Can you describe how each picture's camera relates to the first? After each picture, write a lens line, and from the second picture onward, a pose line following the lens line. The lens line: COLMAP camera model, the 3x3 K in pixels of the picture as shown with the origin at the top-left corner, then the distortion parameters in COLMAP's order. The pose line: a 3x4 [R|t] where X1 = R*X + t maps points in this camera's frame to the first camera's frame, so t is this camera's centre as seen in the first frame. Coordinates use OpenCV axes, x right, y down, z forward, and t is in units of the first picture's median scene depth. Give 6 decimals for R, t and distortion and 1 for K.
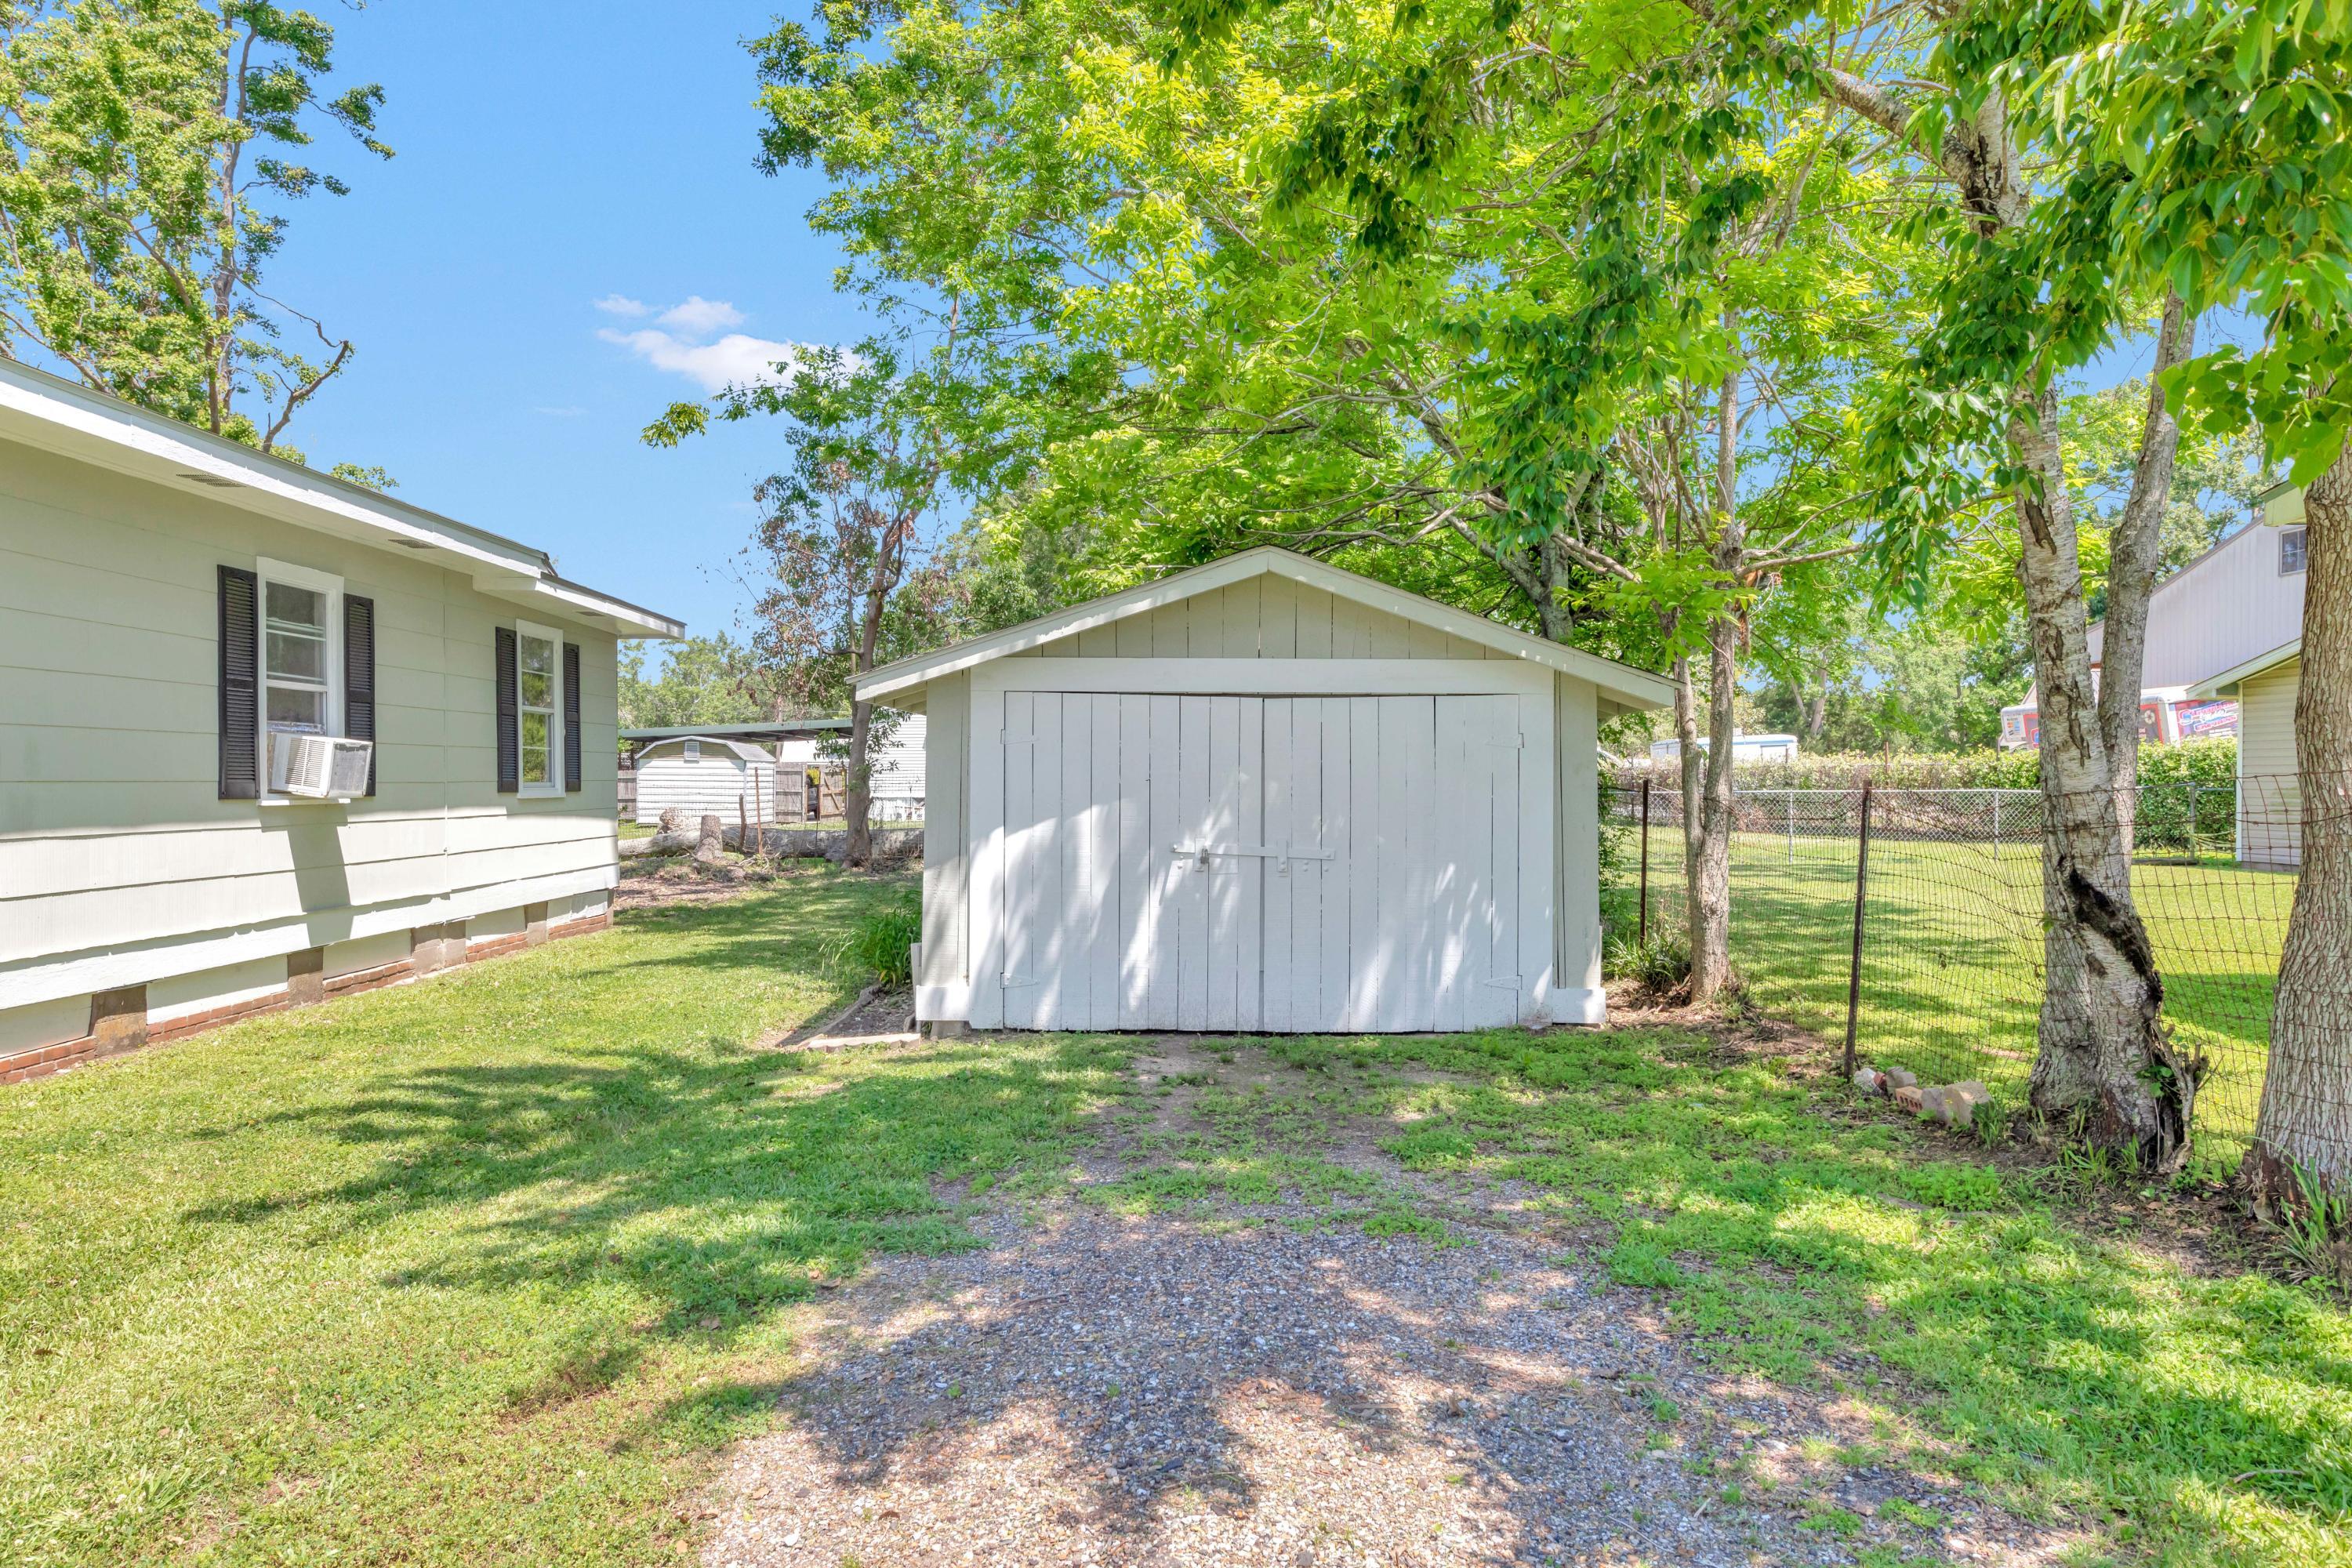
lens RADIAL K [[1569.6, 0, 1207.1], [0, 1569.6, 786.1], [0, 0, 1]] dist [0.005253, 0.000767]
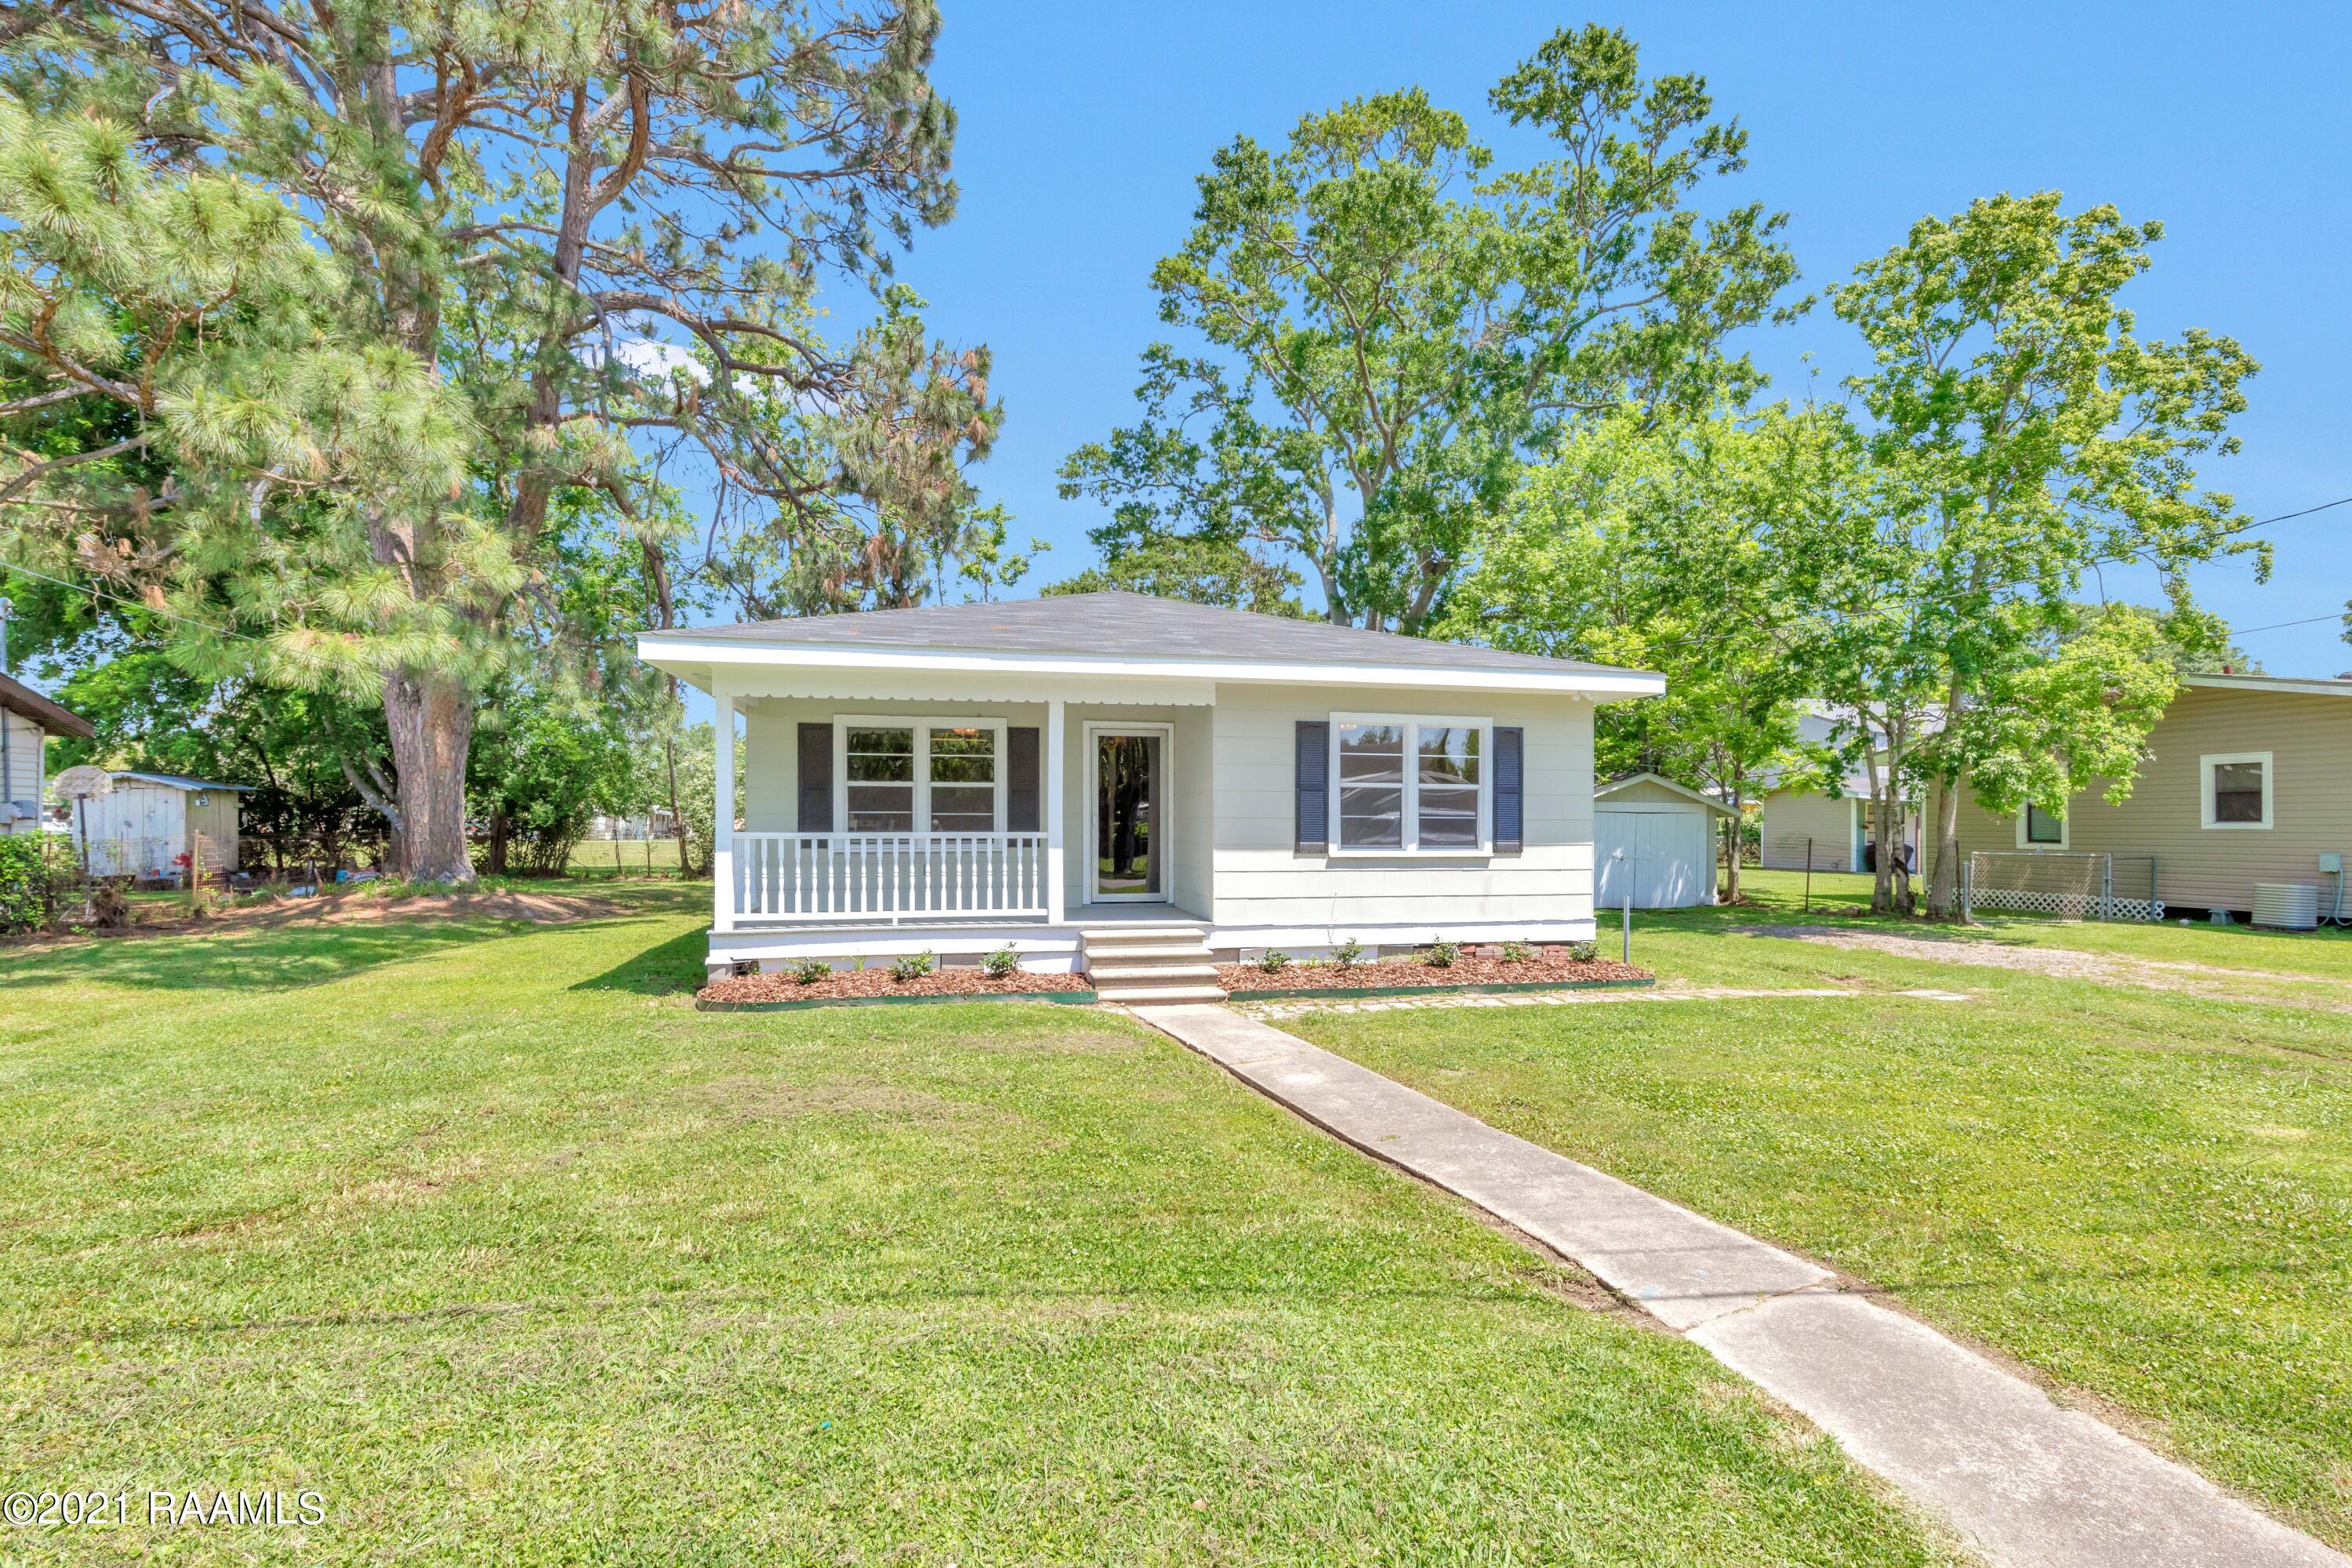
lens RADIAL K [[1111.7, 0, 1172.9], [0, 1111.7, 822.0], [0, 0, 1]] dist [0.006019, -0.000999]
pose [[0.979700, 0.006252, 0.200371, -1.141493], [-0.005063, 0.999966, -0.006442, -0.013004], [-0.200404, 0.005297, 0.979699, -0.950642]]
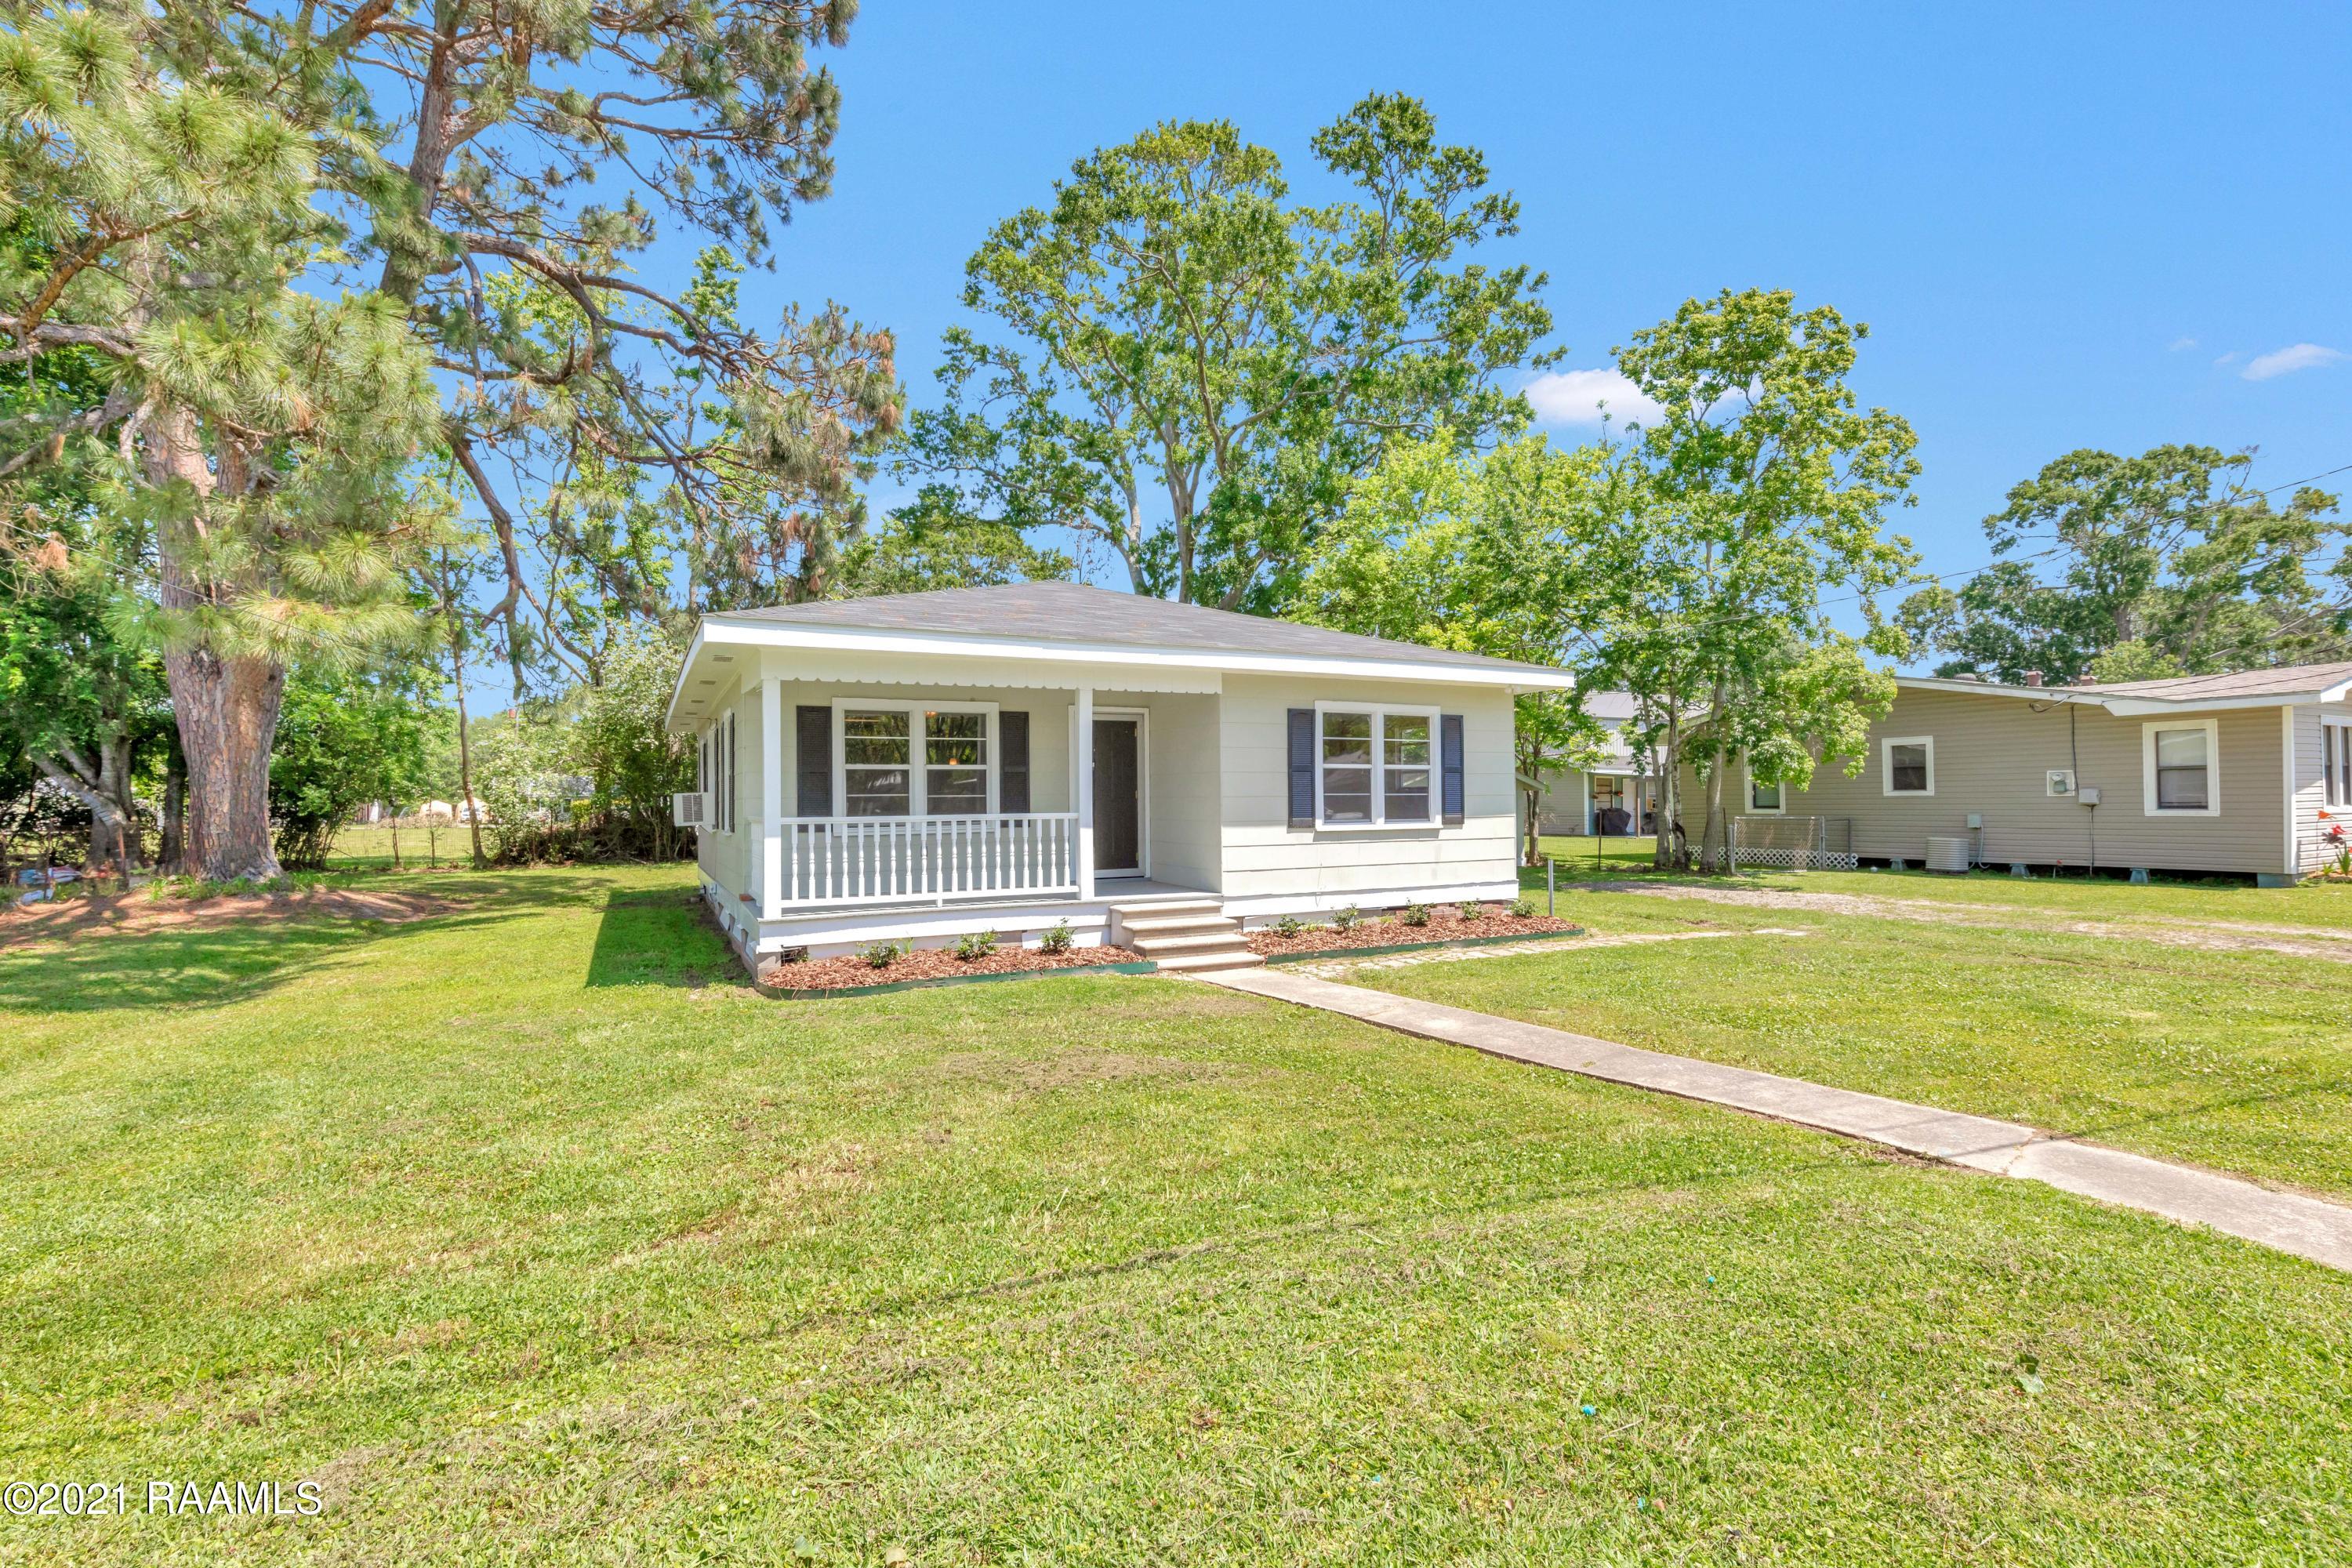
lens RADIAL K [[1084.5, 0, 1176.0], [0, 1084.5, 784.0], [0, 0, 1]] dist [0.003475, 0.000733]
pose [[0.901551, 0.000414, 0.432674, -1.413834], [0.008469, 0.999791, -0.018604, -0.017011], [-0.432591, 0.020437, 0.901359, -0.911517]]
